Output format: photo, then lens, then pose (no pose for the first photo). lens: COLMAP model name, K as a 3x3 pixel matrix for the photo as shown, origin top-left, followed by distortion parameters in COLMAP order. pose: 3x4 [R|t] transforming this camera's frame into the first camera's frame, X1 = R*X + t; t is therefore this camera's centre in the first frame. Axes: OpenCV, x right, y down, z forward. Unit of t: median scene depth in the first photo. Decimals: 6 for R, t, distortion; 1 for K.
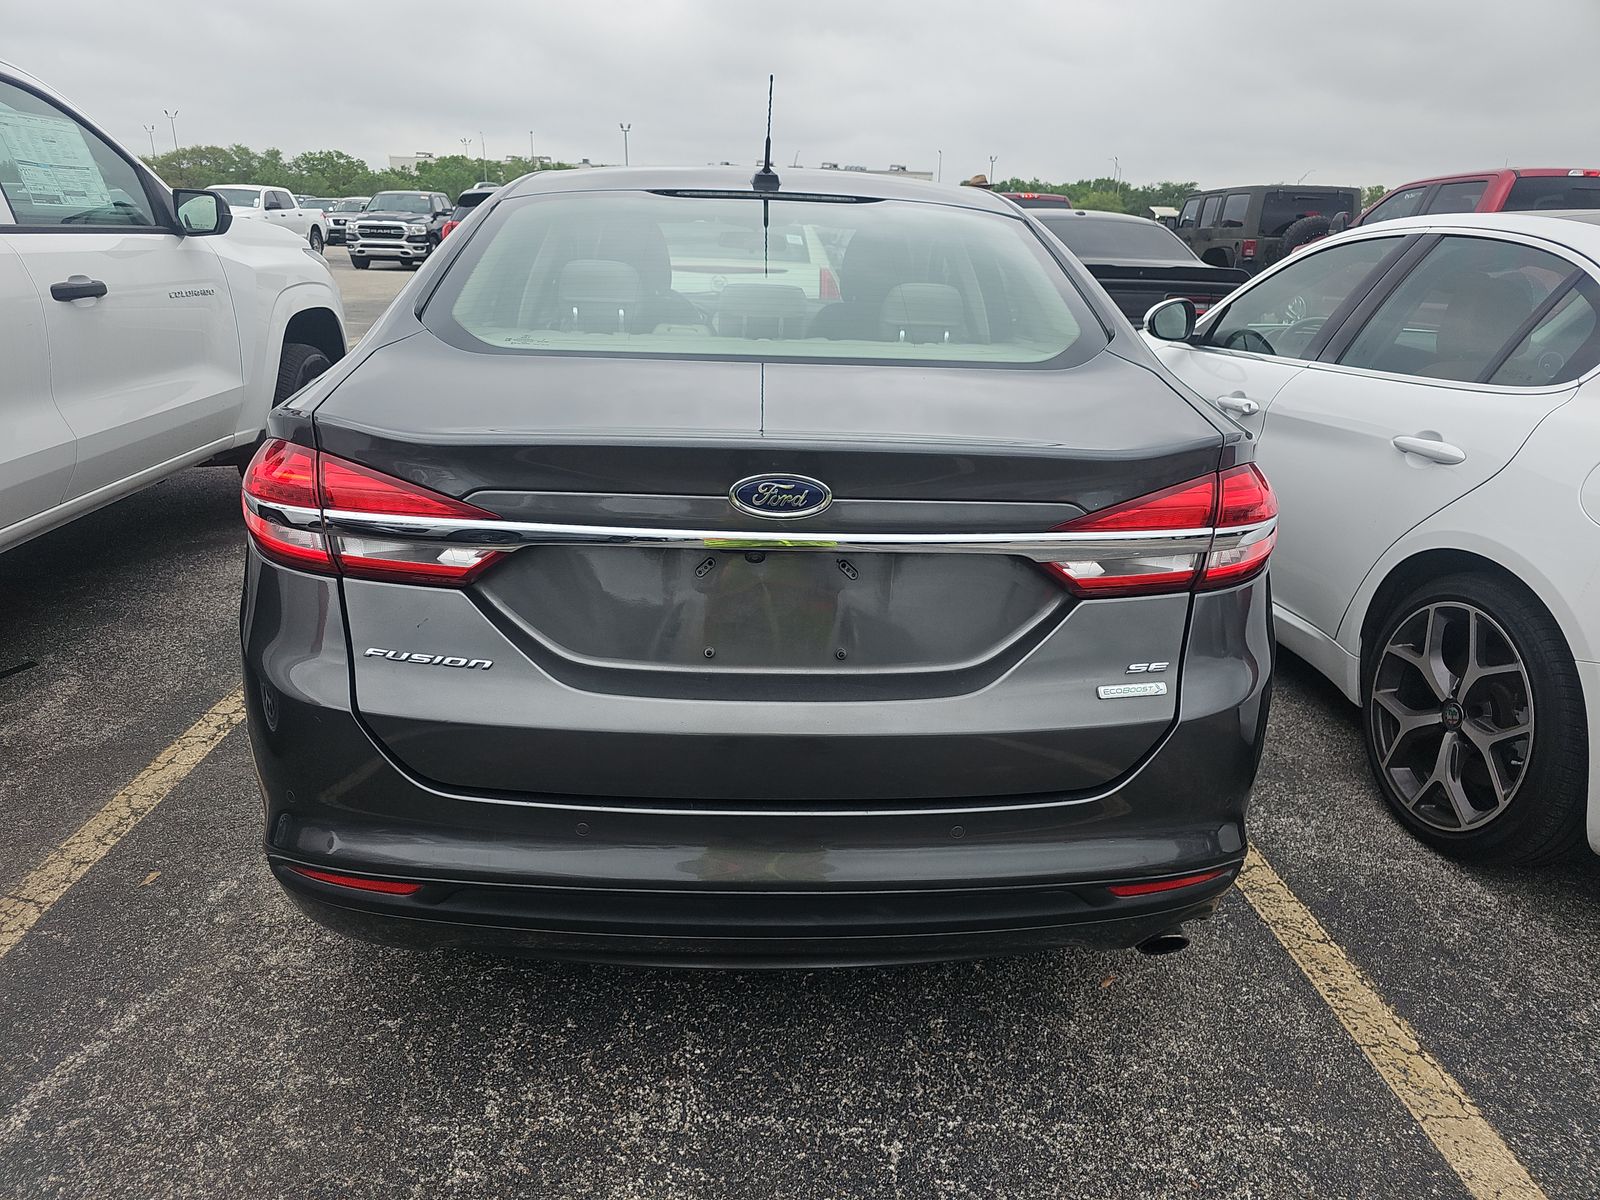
lens RADIAL K [[1078.4, 0, 800.1], [0, 1078.4, 572.4], [0, 0, 1]] dist [0.010380, 0.000218]
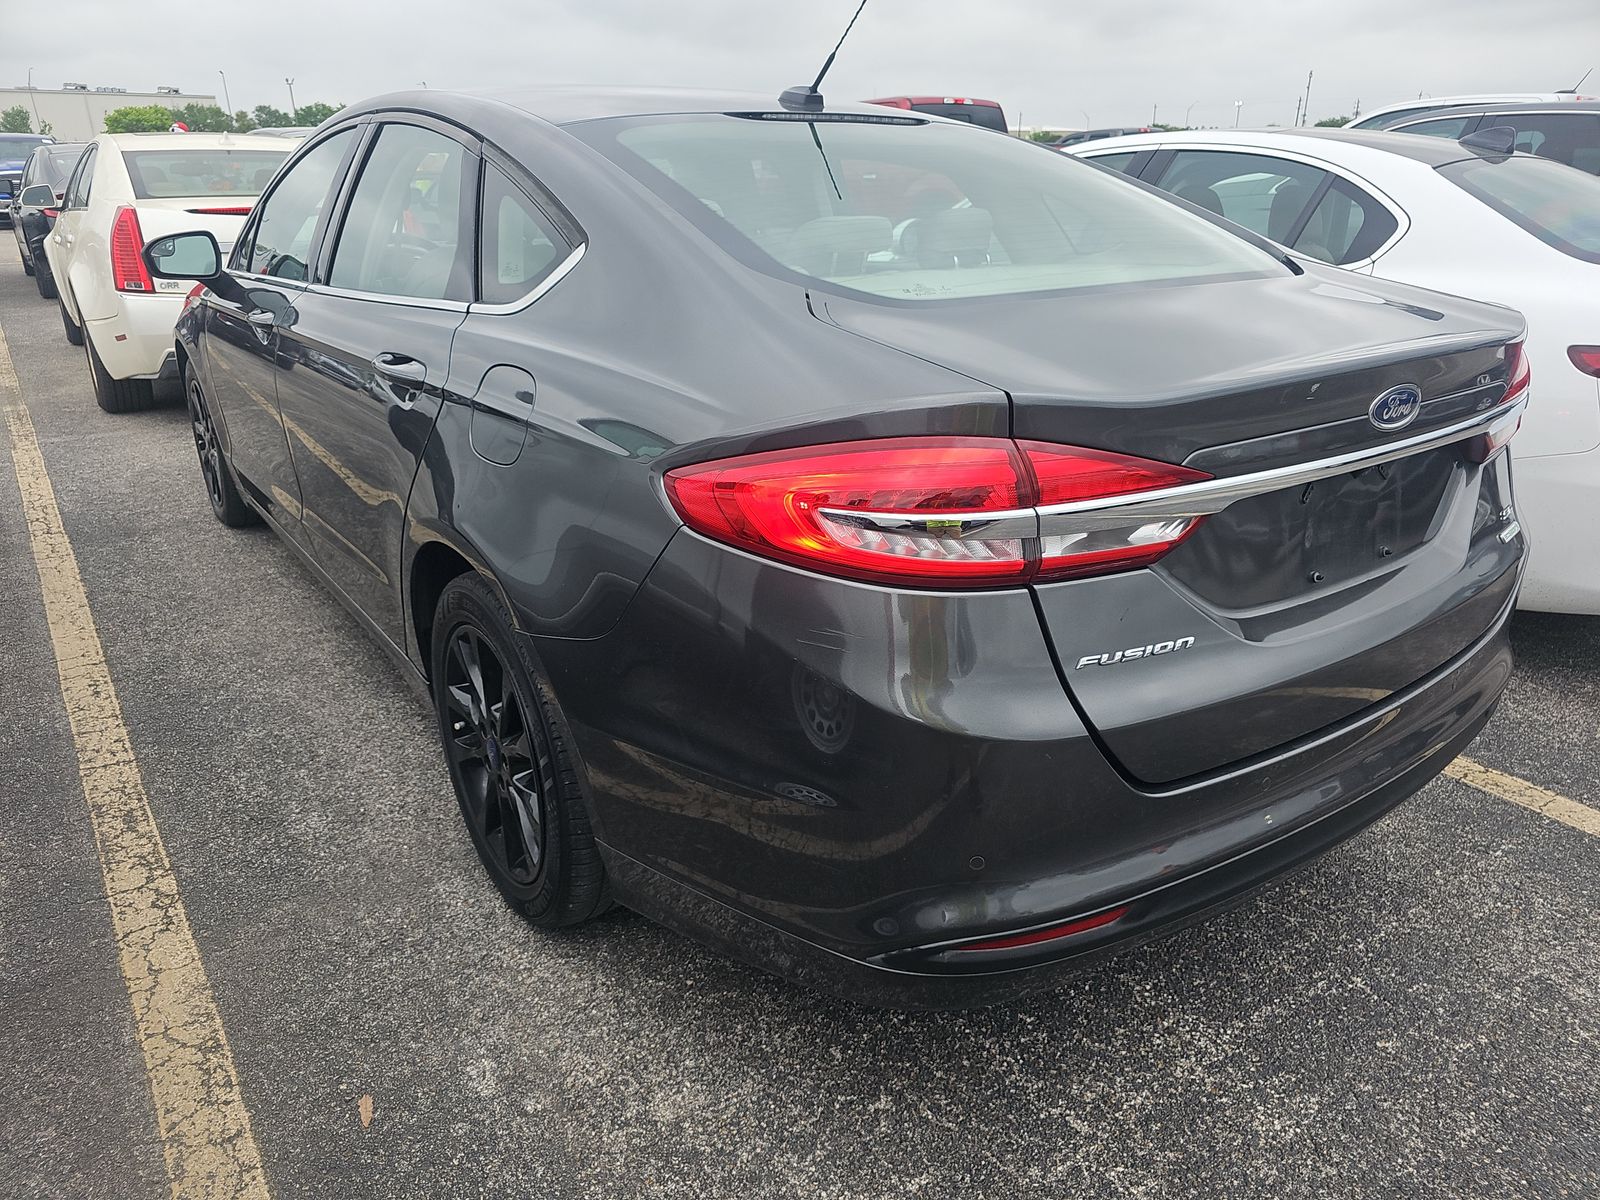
lens RADIAL K [[1078.4, 0, 800.1], [0, 1078.4, 572.4], [0, 0, 1]] dist [0.010380, 0.000218]
pose [[0.837421, -0.216455, 0.501871, -0.815952], [0.186765, 0.976290, 0.109434, -0.106788], [-0.513659, 0.002090, 0.857992, 0.314544]]
